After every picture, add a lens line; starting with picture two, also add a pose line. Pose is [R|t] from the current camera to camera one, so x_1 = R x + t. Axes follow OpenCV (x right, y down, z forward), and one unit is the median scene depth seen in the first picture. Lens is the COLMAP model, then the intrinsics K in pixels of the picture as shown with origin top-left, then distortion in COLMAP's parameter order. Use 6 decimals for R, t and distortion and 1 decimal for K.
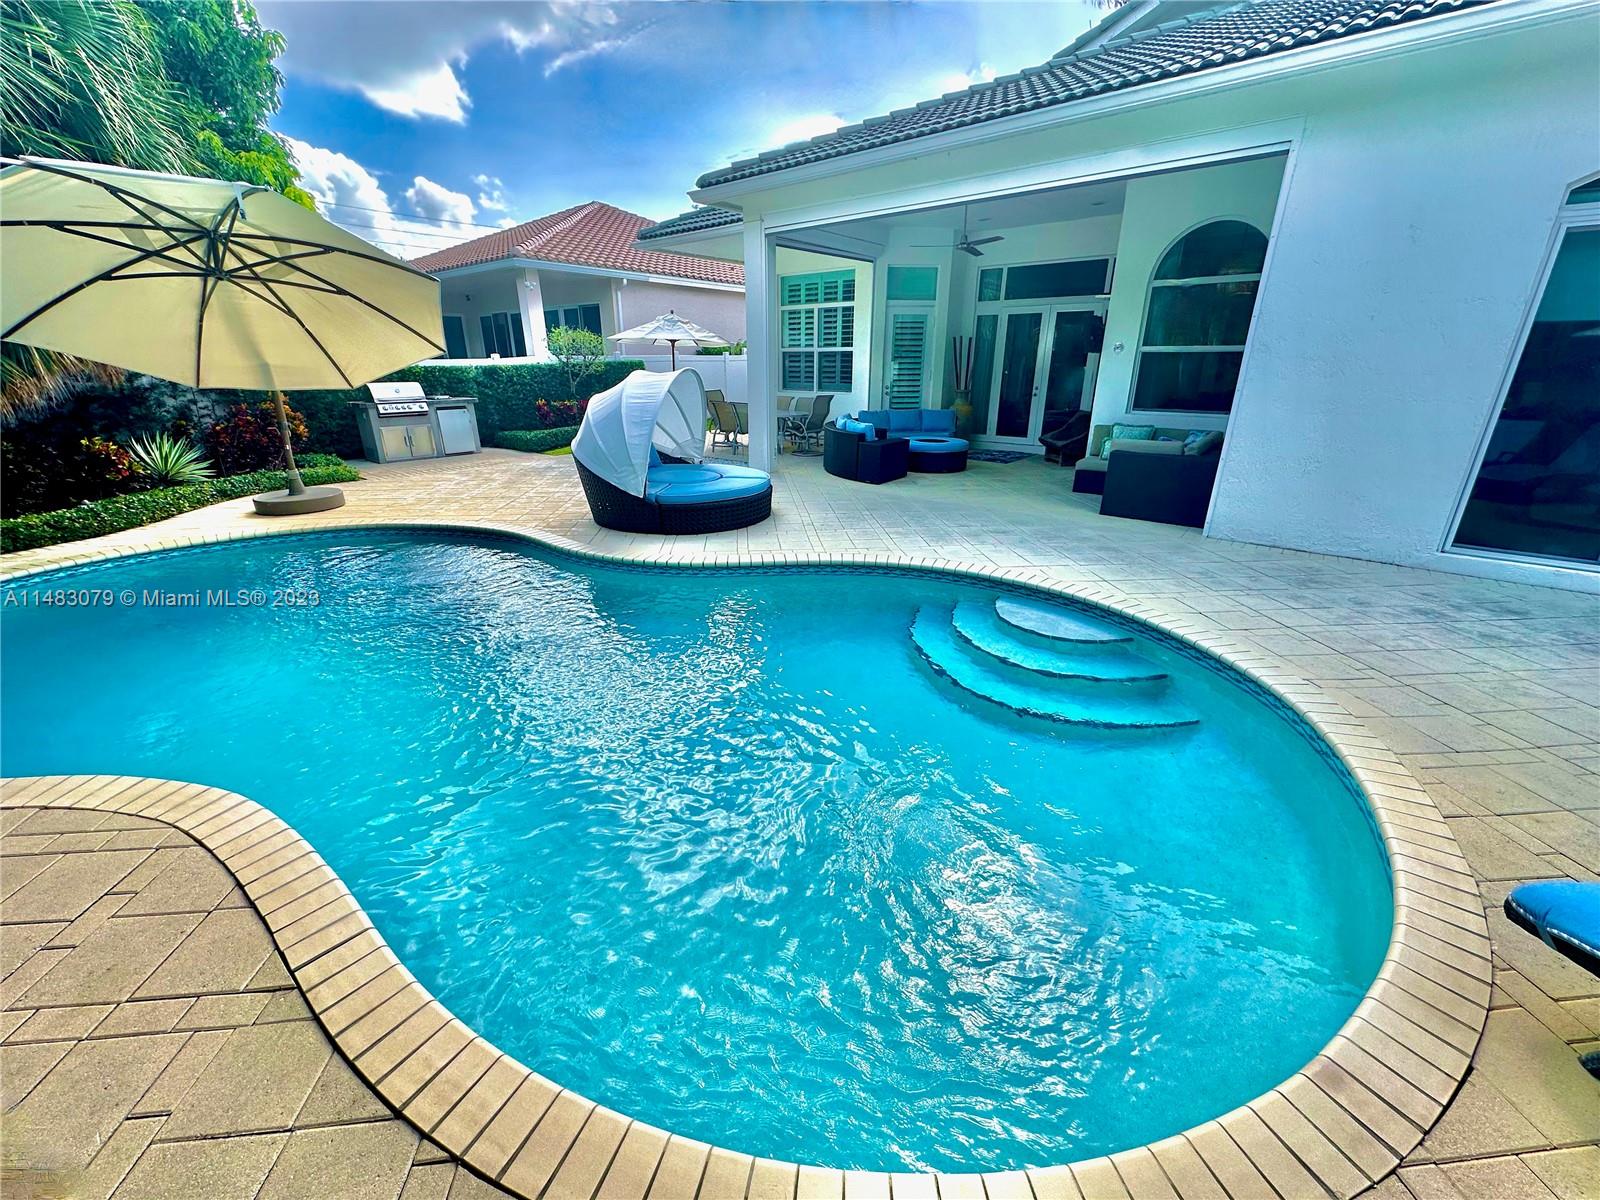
lens RADIAL K [[640.0, 0, 800.0], [0, 640.0, 600.0], [0, 0, 1]] dist [-0.003327, 0.000527]
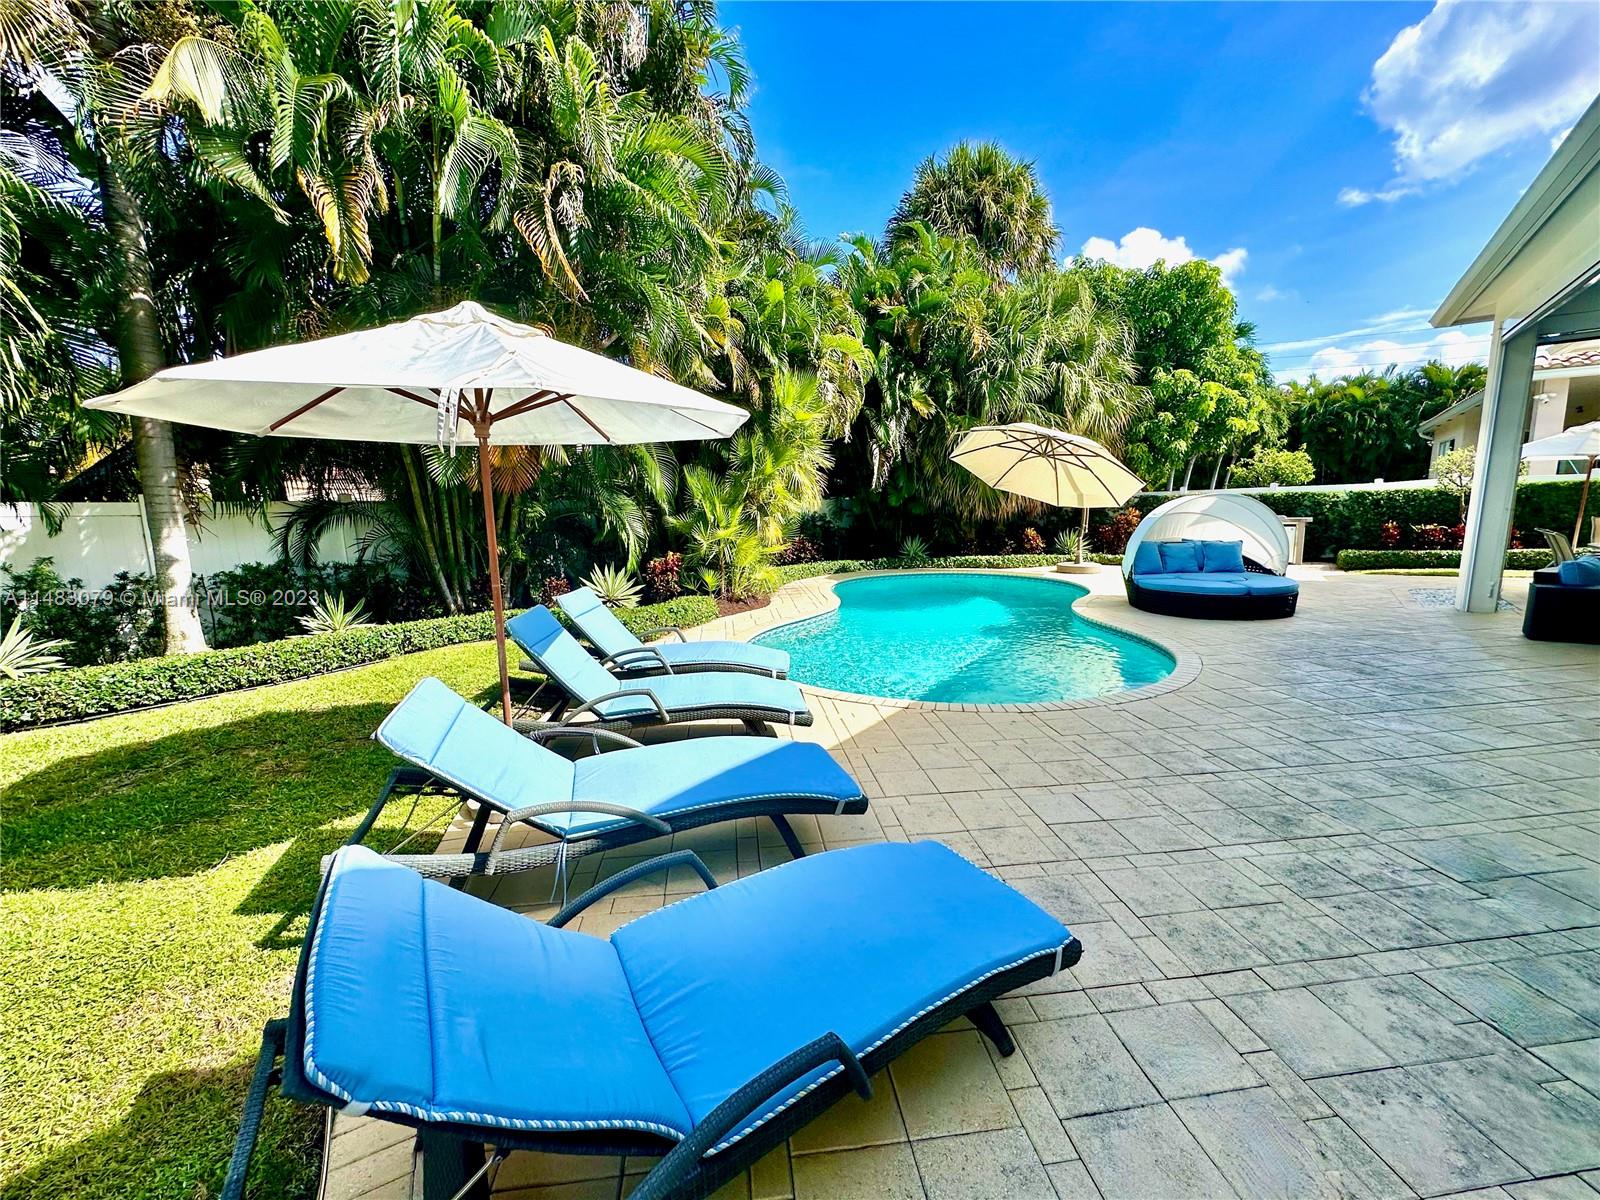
lens RADIAL K [[640.0, 0, 800.0], [0, 640.0, 600.0], [0, 0, 1]] dist [-0.003327, 0.000527]
pose [[0.017104, 0.143717, -0.989471, 0.679582], [-0.322536, 0.937505, 0.130594, -0.038183], [0.946403, 0.316907, 0.062389, 0.126319]]
